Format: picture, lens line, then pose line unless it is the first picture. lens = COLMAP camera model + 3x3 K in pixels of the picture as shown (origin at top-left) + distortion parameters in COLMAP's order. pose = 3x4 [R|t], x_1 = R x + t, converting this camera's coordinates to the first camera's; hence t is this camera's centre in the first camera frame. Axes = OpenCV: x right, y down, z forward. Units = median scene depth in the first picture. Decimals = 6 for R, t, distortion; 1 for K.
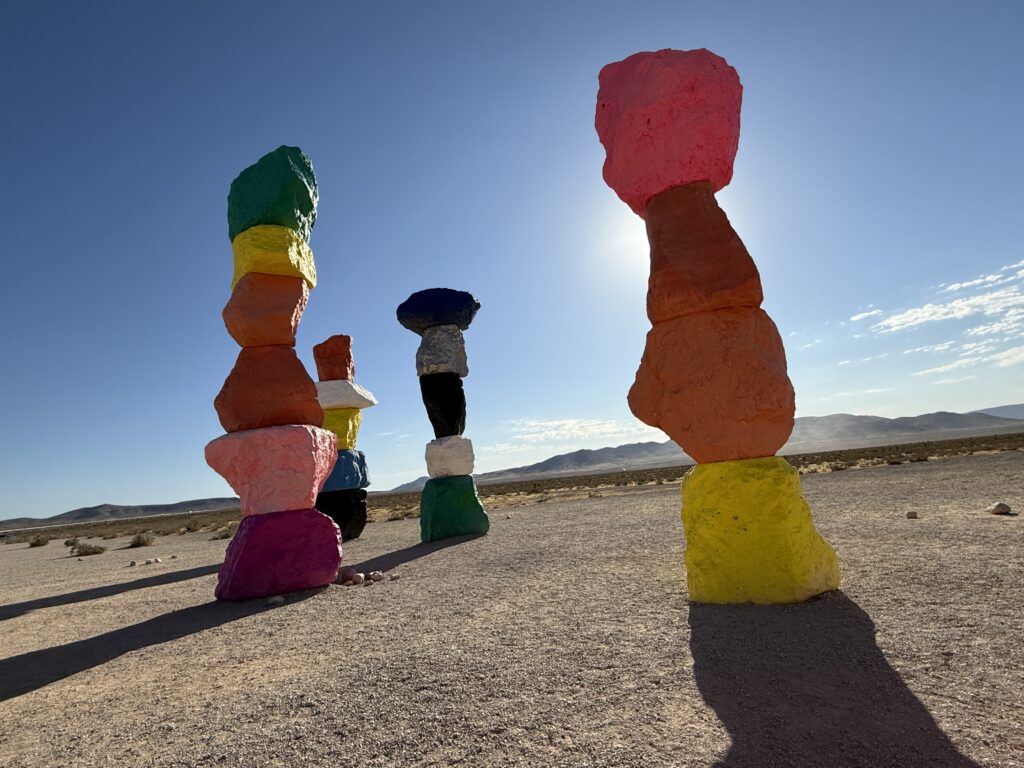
lens RADIAL K [[482.2, 0, 511.2], [0, 482.2, 386.5], [0, 0, 1]] dist [-0.003289, -0.000770]
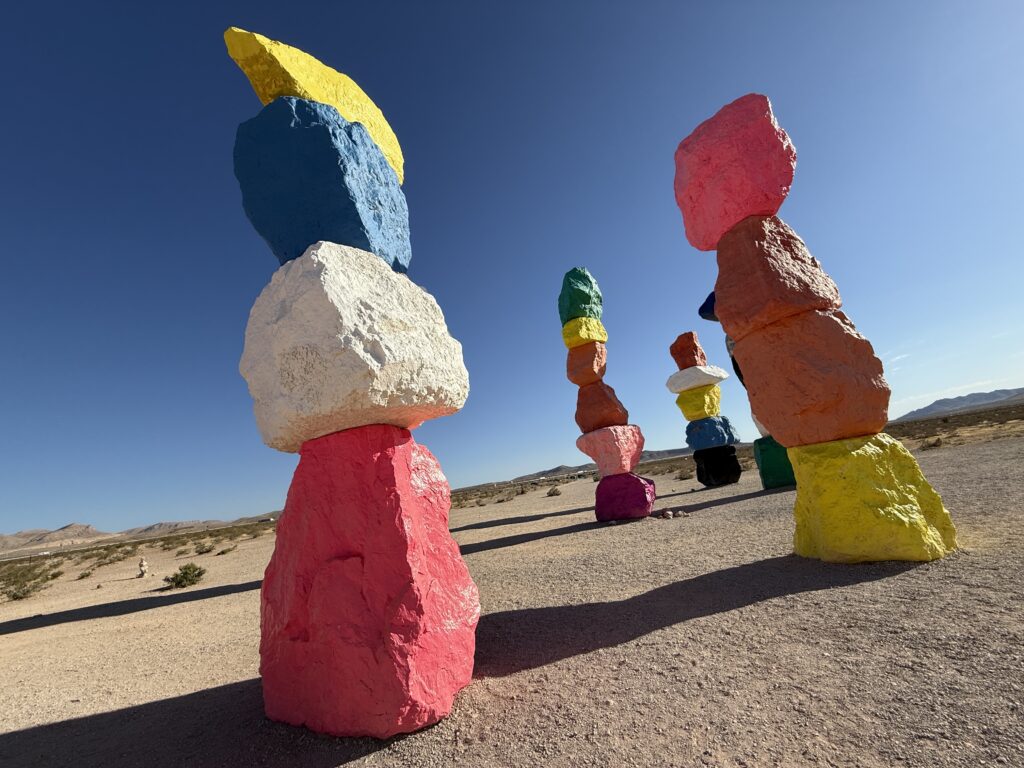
lens RADIAL K [[410.9, 0, 513.0], [0, 410.9, 381.4], [0, 0, 1]] dist [-0.003893, -0.000265]
pose [[0.539845, -0.186654, -0.820809, 0.296523], [0.257459, 0.964989, -0.050110, -0.044288], [0.801425, -0.184273, 0.569001, -0.048487]]
